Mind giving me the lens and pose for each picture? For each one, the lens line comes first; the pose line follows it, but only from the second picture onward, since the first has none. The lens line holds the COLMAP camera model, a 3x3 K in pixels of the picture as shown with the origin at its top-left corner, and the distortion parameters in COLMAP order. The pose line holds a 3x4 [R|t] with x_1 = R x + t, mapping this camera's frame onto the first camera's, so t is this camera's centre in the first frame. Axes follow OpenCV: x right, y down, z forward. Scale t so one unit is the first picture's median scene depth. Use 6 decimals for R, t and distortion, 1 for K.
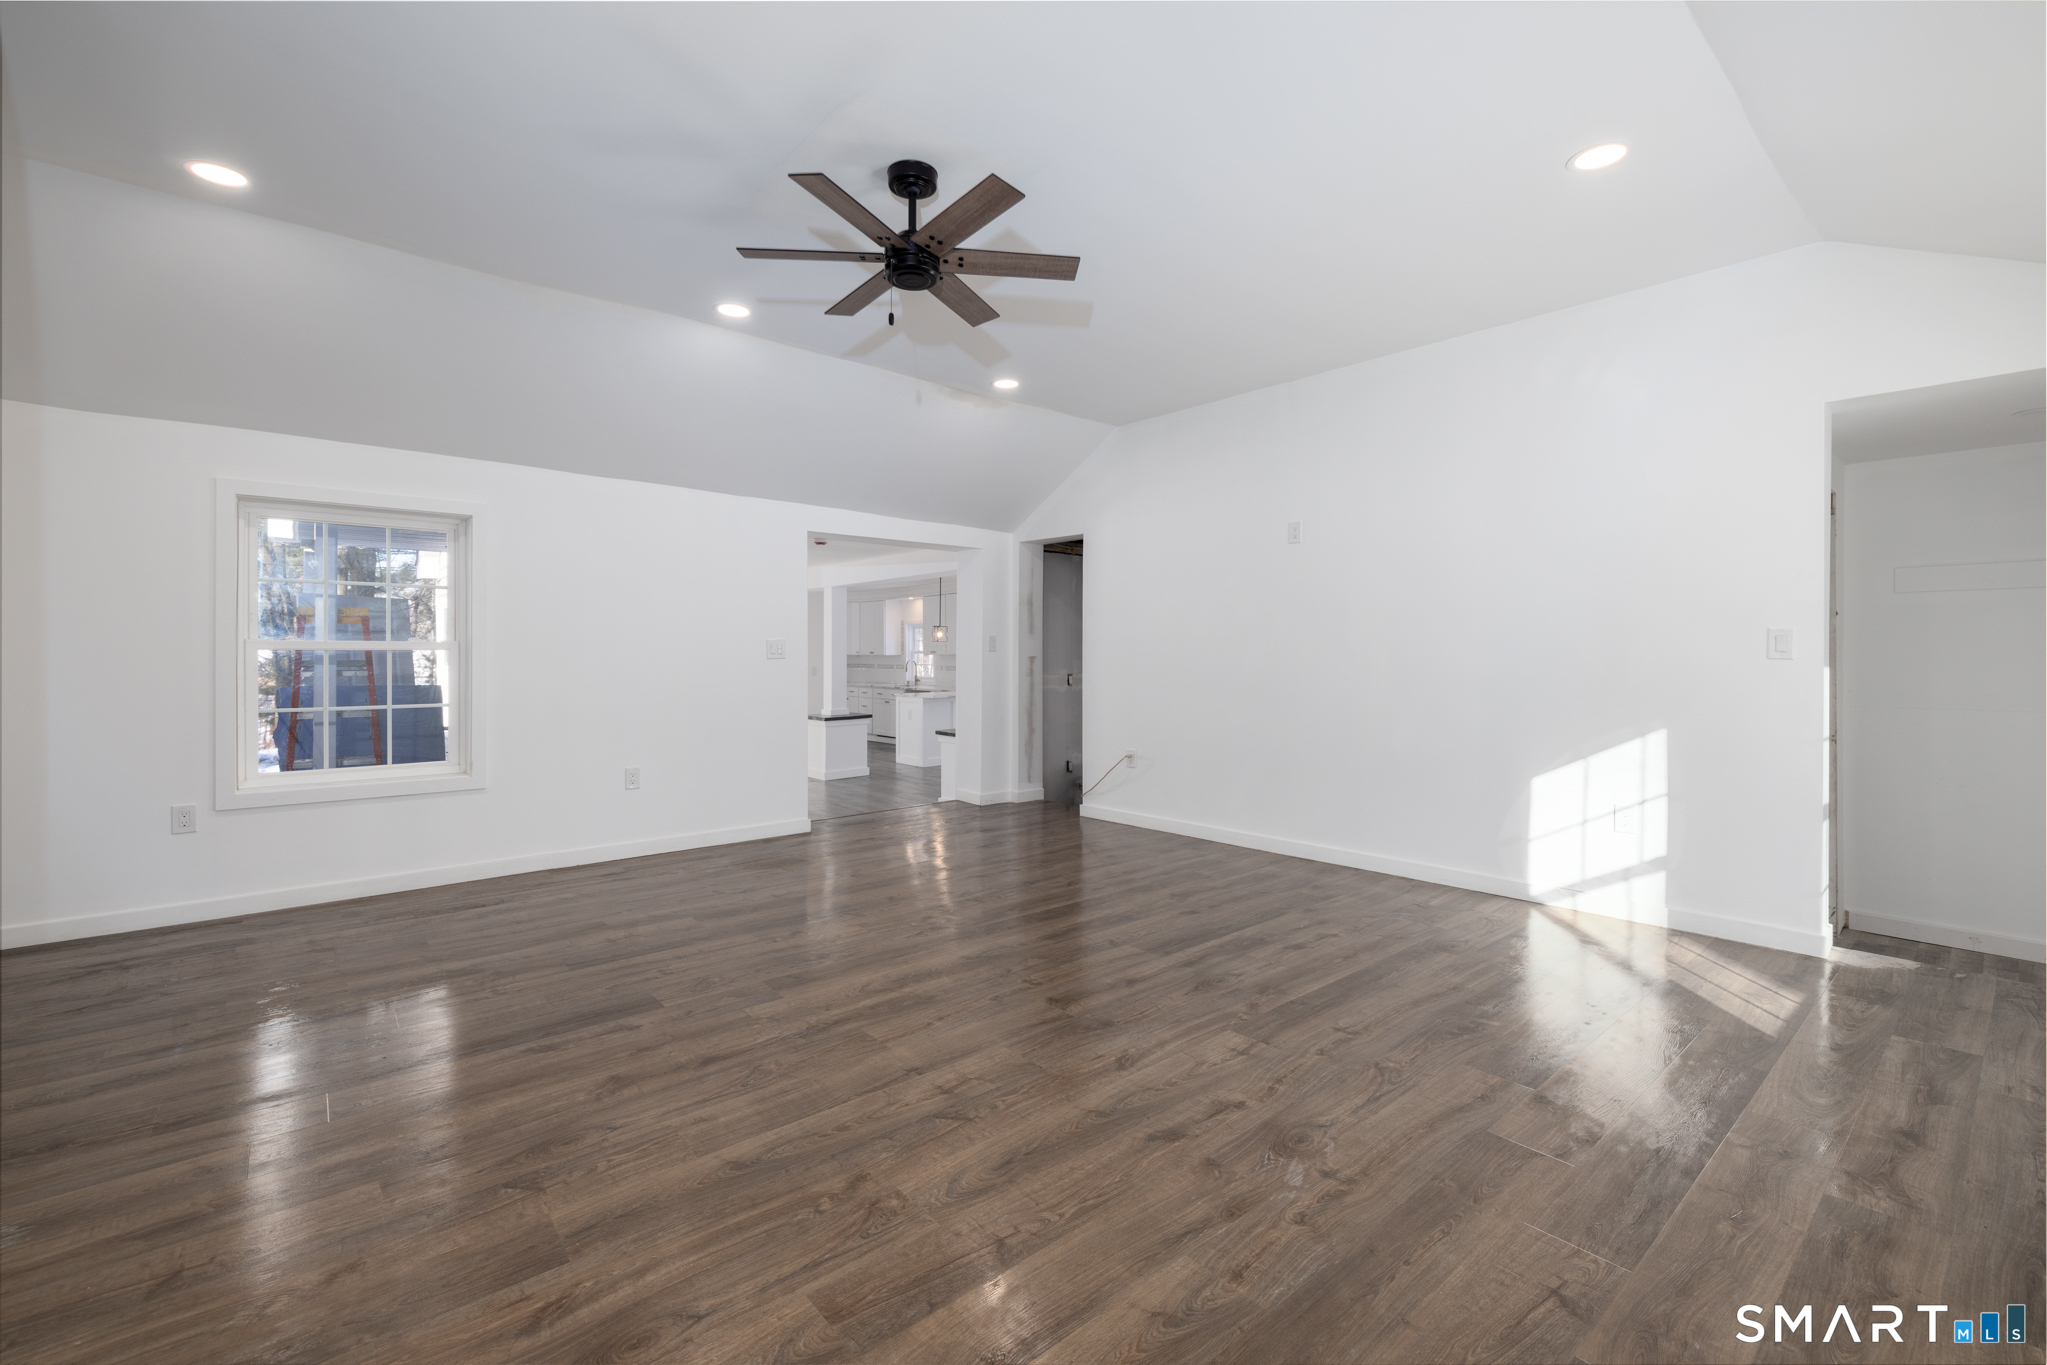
lens RADIAL K [[862.2, 0, 1020.7], [0, 862.2, 656.6], [0, 0, 1]] dist [-0.000581, -0.000099]
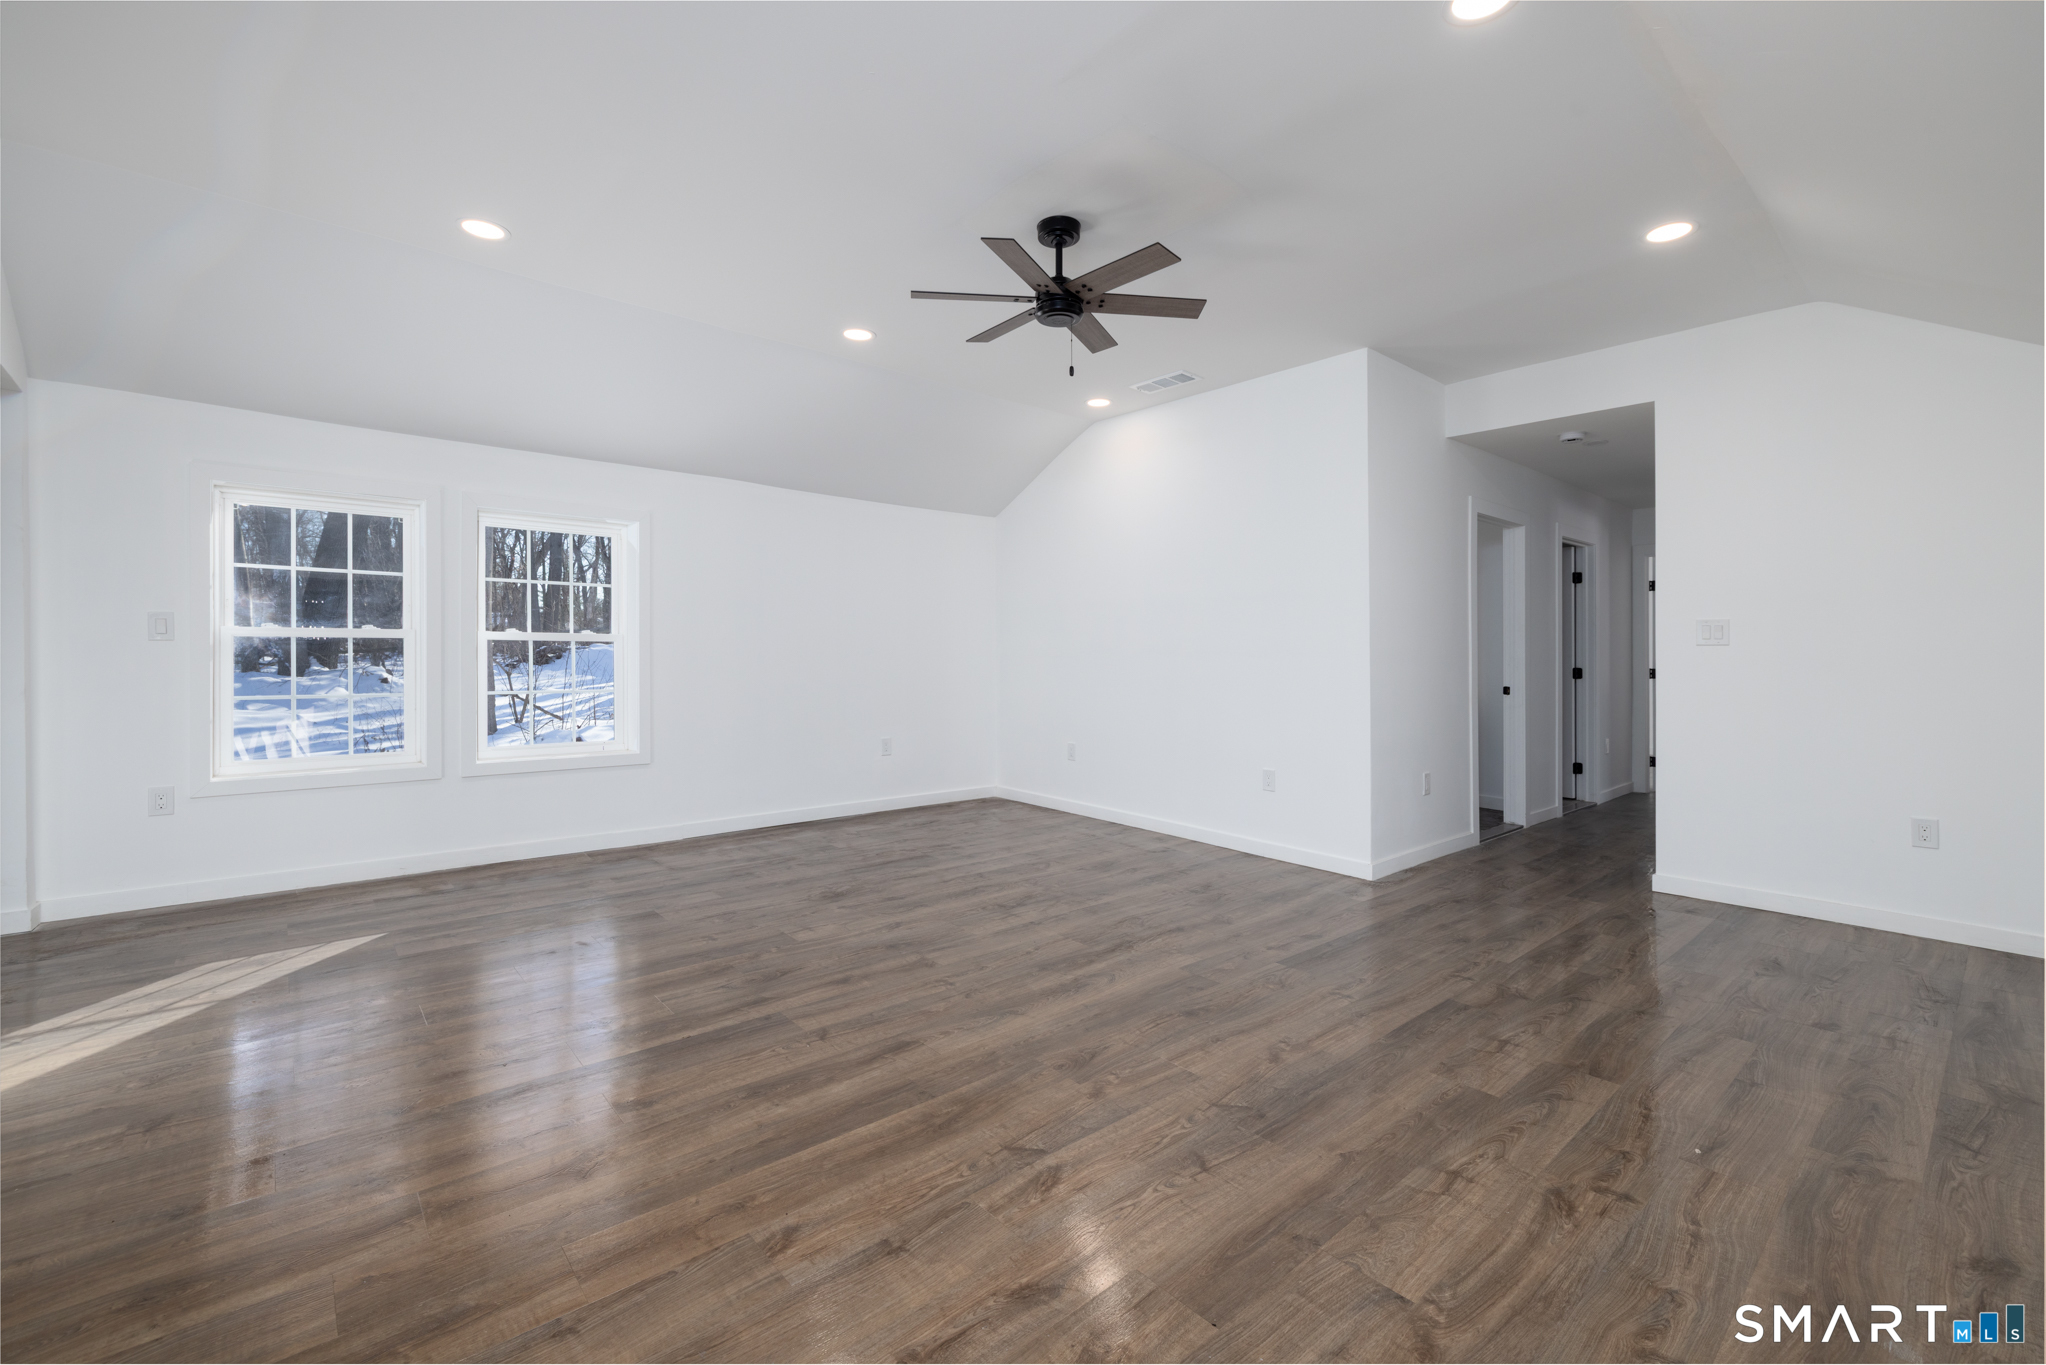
lens RADIAL K [[861.8, 0, 1020.2], [0, 861.8, 656.6], [0, 0, 1]] dist [-0.000581, -0.000099]
pose [[-0.999900, -0.008157, -0.011565, -0.064670], [-0.008243, 0.999939, 0.007402, 0.000409], [0.011504, 0.007497, -0.999906, 2.187496]]
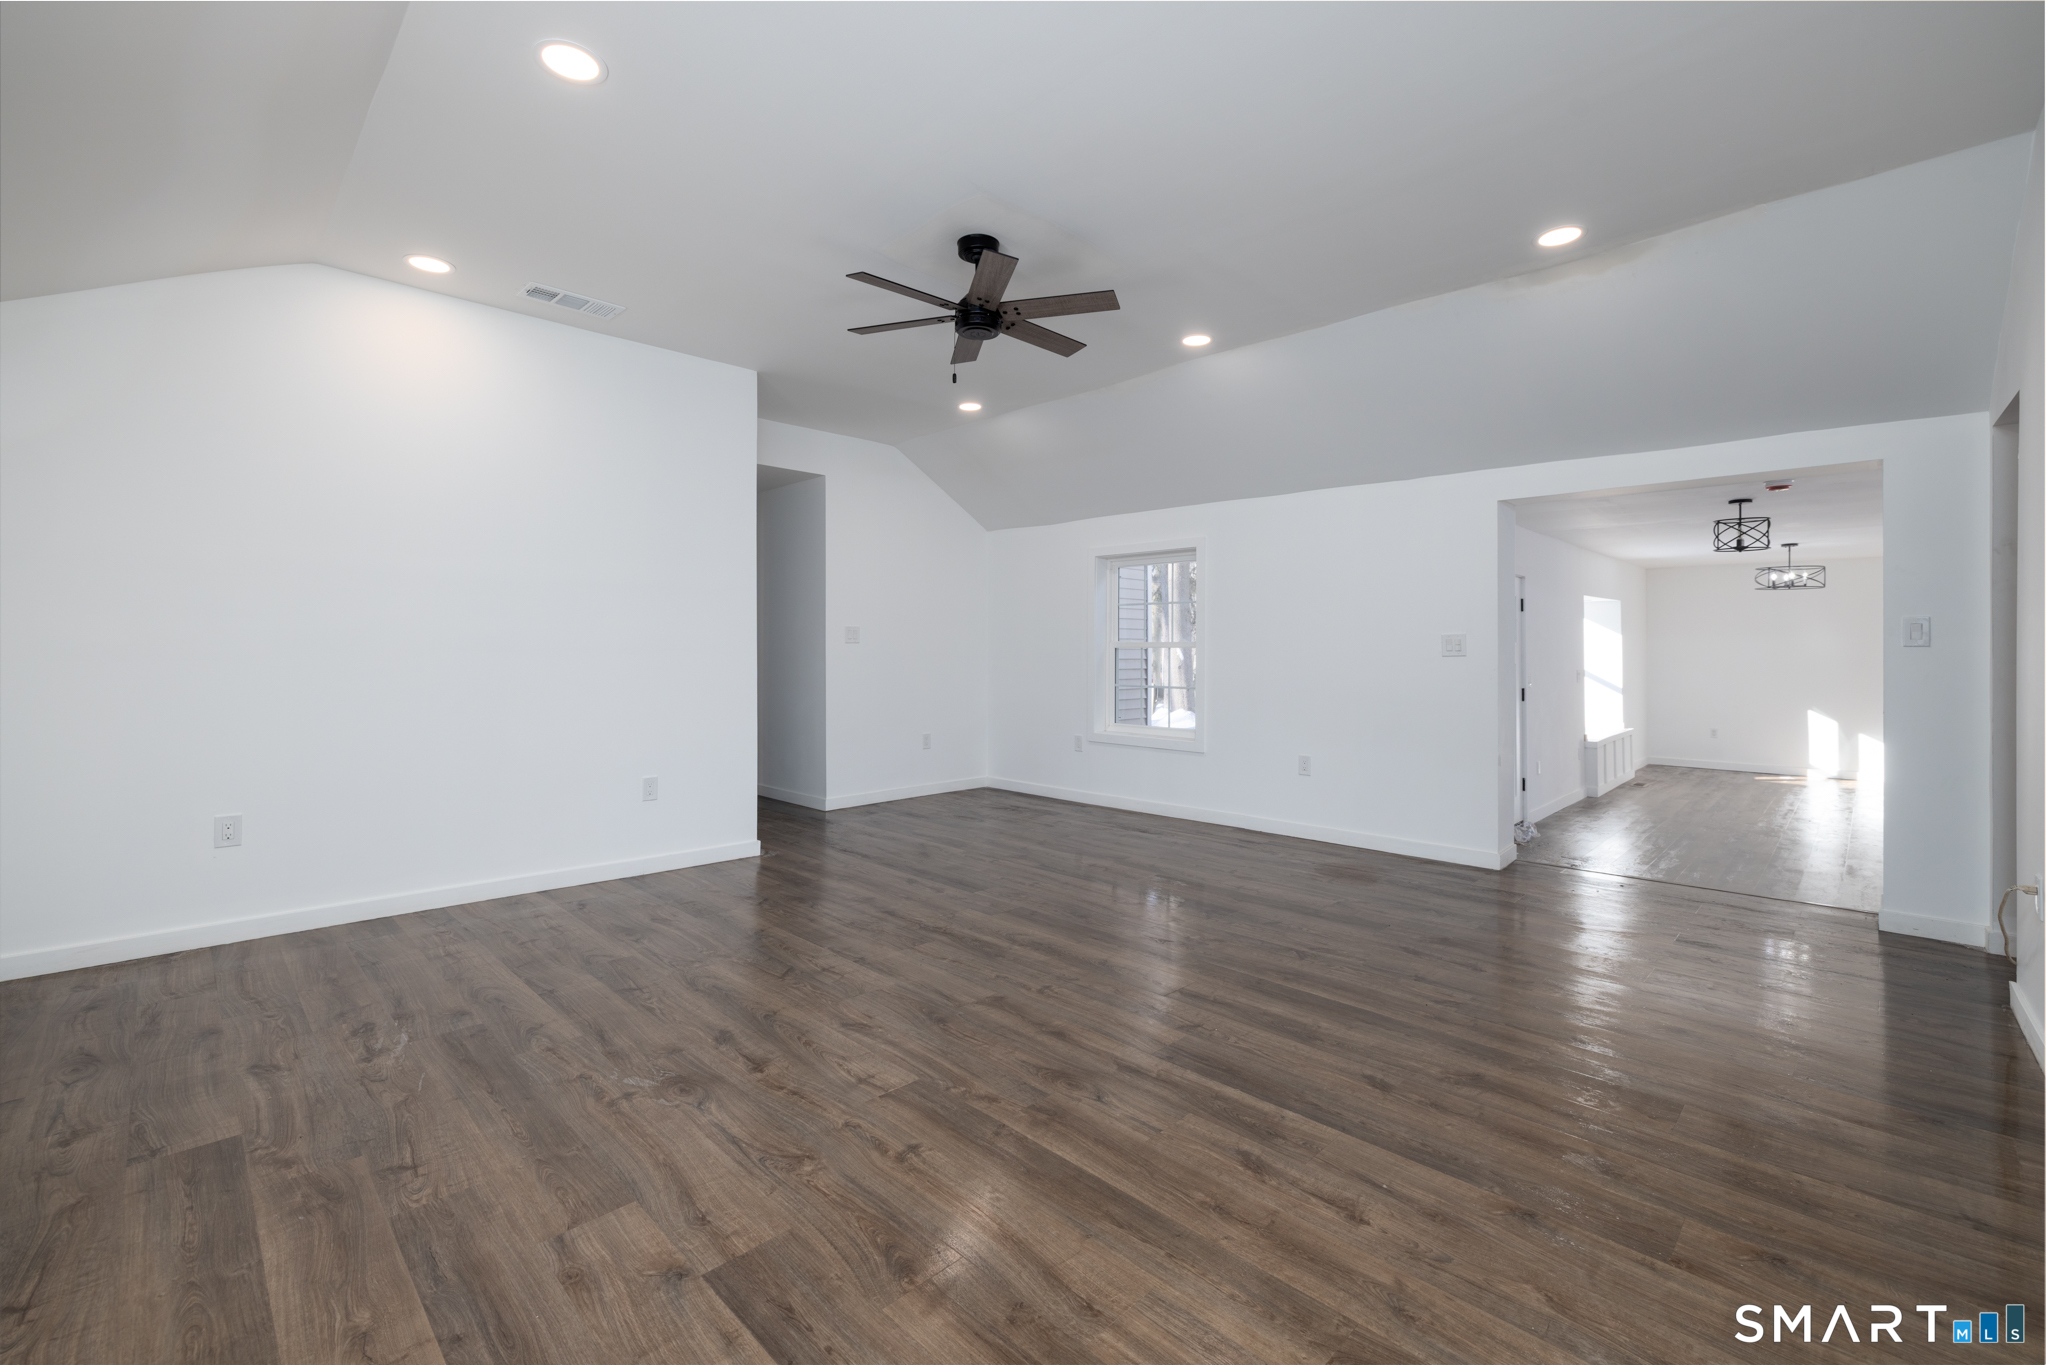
lens RADIAL K [[872.9, 0, 1025.8], [0, 872.9, 633.3], [0, 0, 1]] dist [-0.001202, -0.000380]
pose [[0.088034, -0.020492, -0.995907, 1.094121], [-0.007235, 0.999749, -0.021211, 0.001672], [0.996091, 0.009072, 0.087863, 0.985394]]
